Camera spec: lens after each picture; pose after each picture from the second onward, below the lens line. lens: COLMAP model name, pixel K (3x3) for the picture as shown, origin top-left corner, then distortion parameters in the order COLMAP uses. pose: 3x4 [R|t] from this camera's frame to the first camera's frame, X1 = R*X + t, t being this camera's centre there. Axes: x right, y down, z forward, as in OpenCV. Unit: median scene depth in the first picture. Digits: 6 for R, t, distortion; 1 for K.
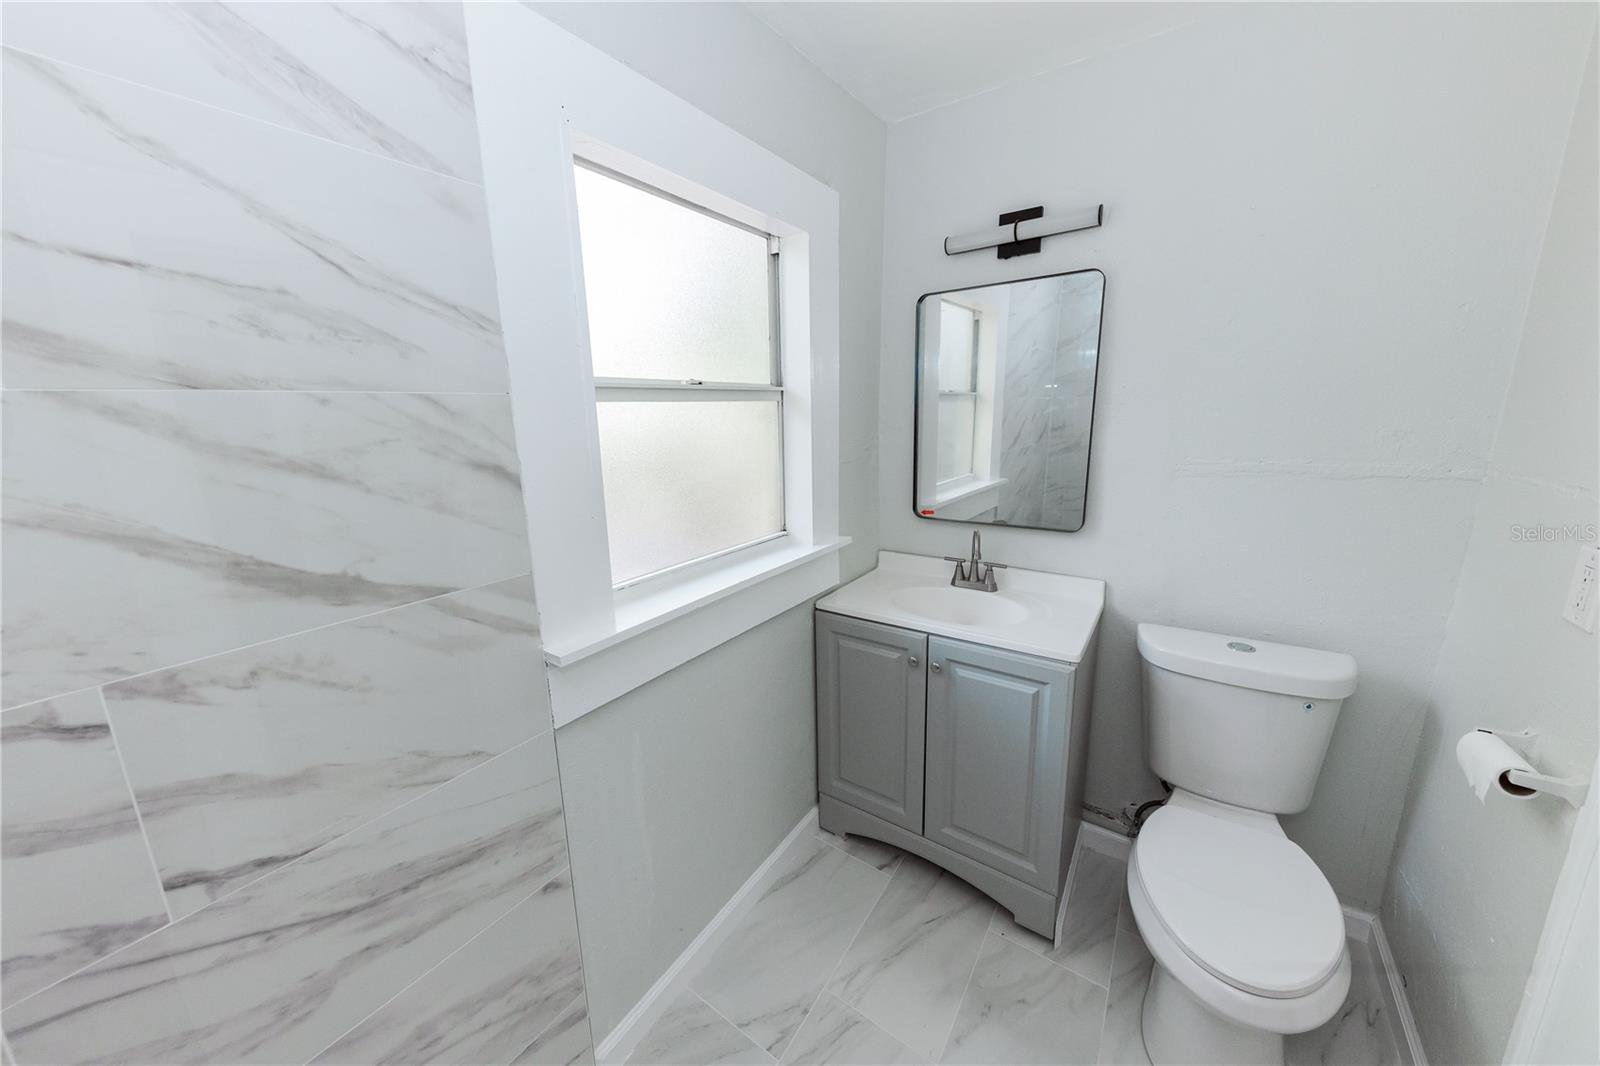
lens RADIAL K [[540.7, 0, 791.4], [0, 540.7, 509.8], [0, 0, 1]] dist [0.012187, -0.003719]
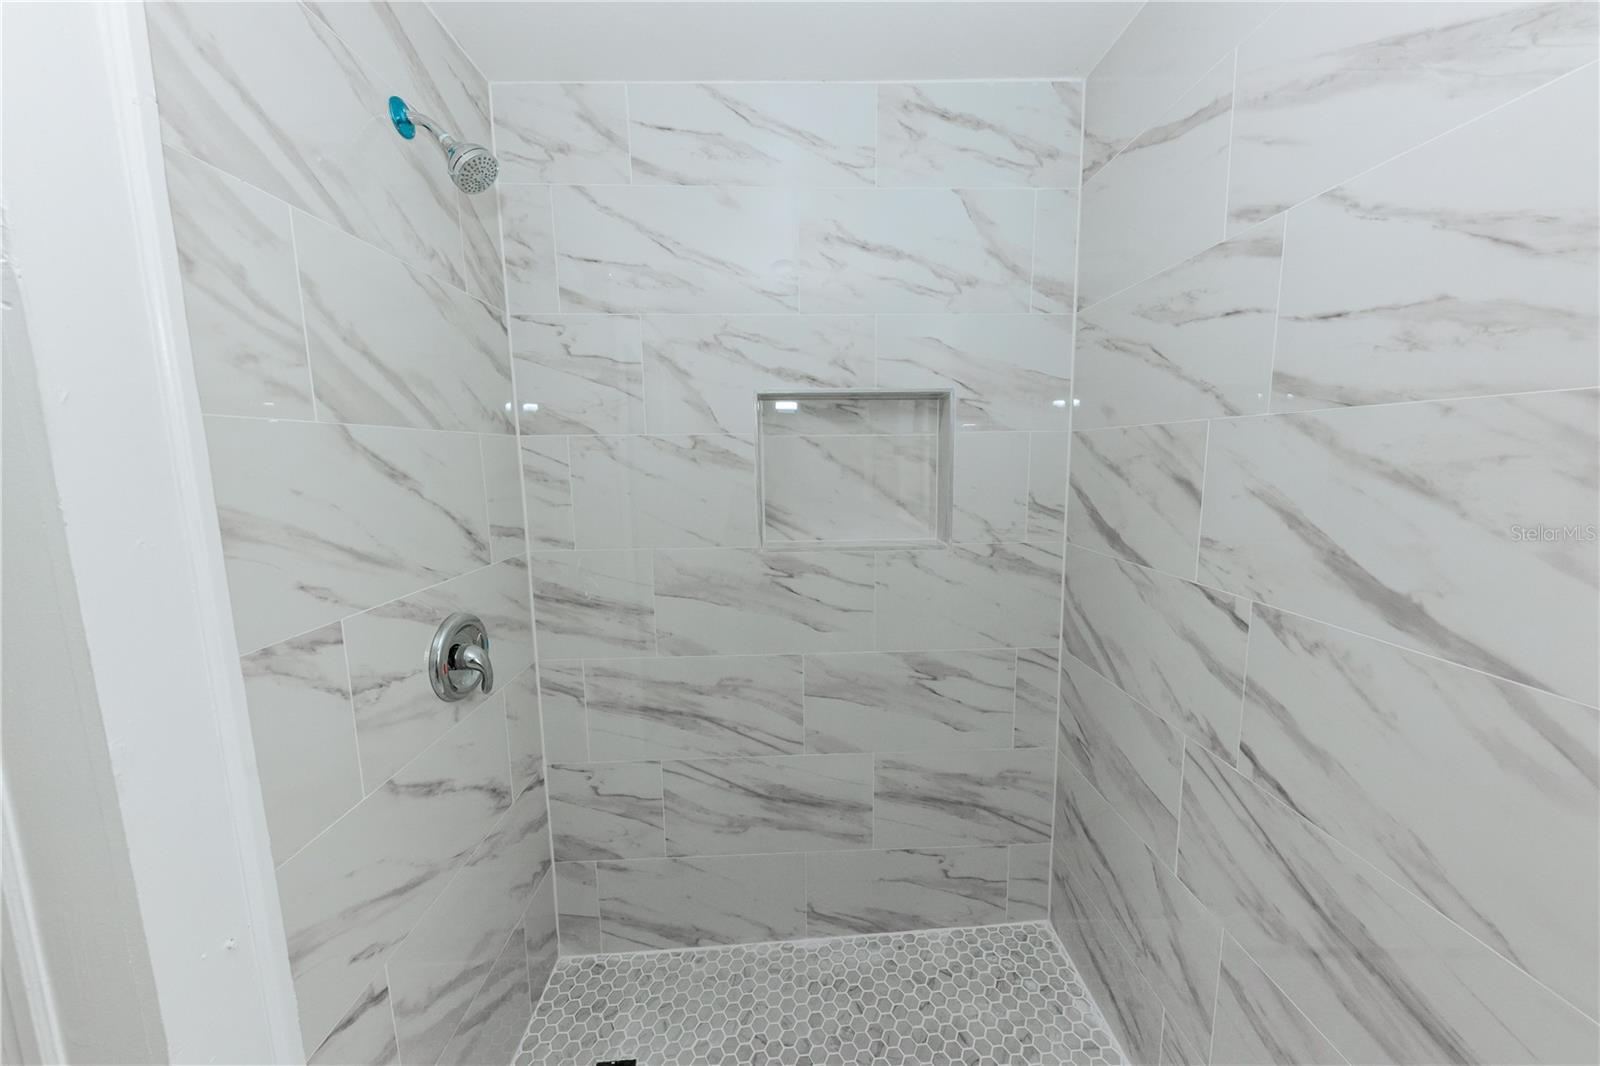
lens RADIAL K [[540.7, 0, 793.8], [0, 540.7, 520.0], [0, 0, 1]] dist [0.012187, -0.003719]
pose [[-0.800932, 0.103573, -0.589729, 0.578192], [-0.079788, 0.957679, 0.276558, -0.191280], [0.593415, 0.268558, -0.758772, 1.113212]]
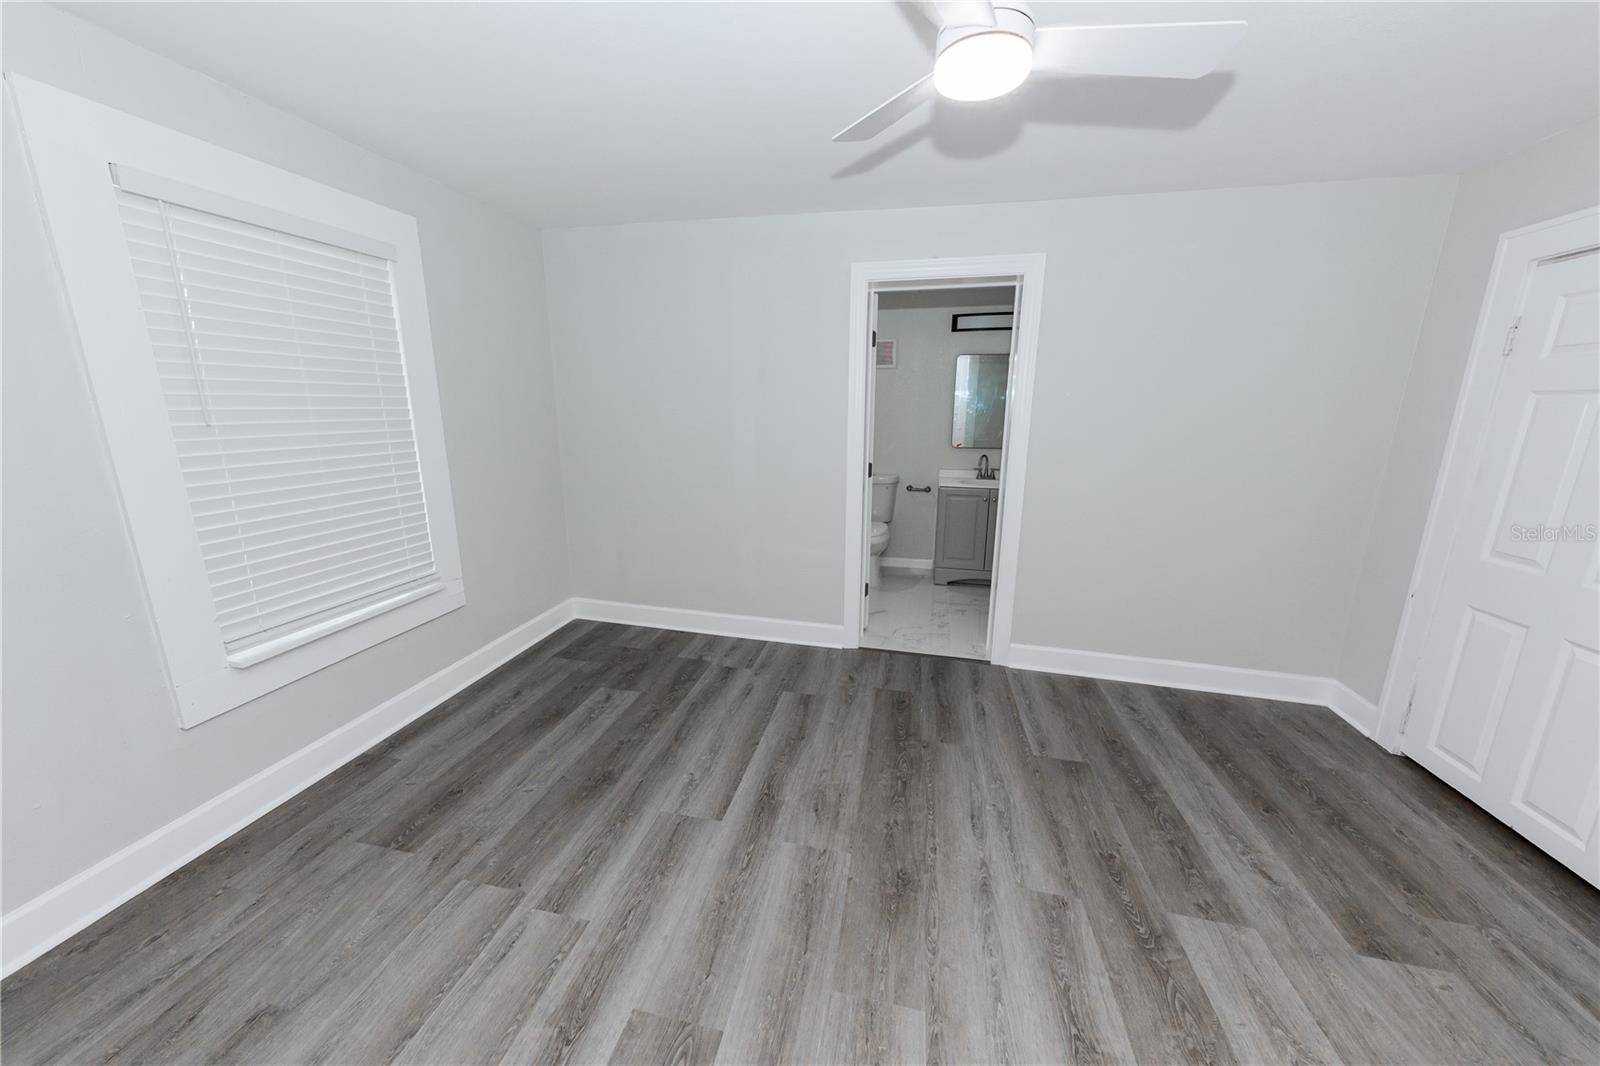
lens RADIAL K [[540.7, 0, 797.7], [0, 540.7, 524.2], [0, 0, 1]] dist [0.012187, -0.003719]
pose [[0.927908, -0.052900, 0.369038, -3.735943], [0.048969, 0.998600, 0.020017, 0.680890], [-0.369580, -0.000503, 0.929199, -2.668108]]
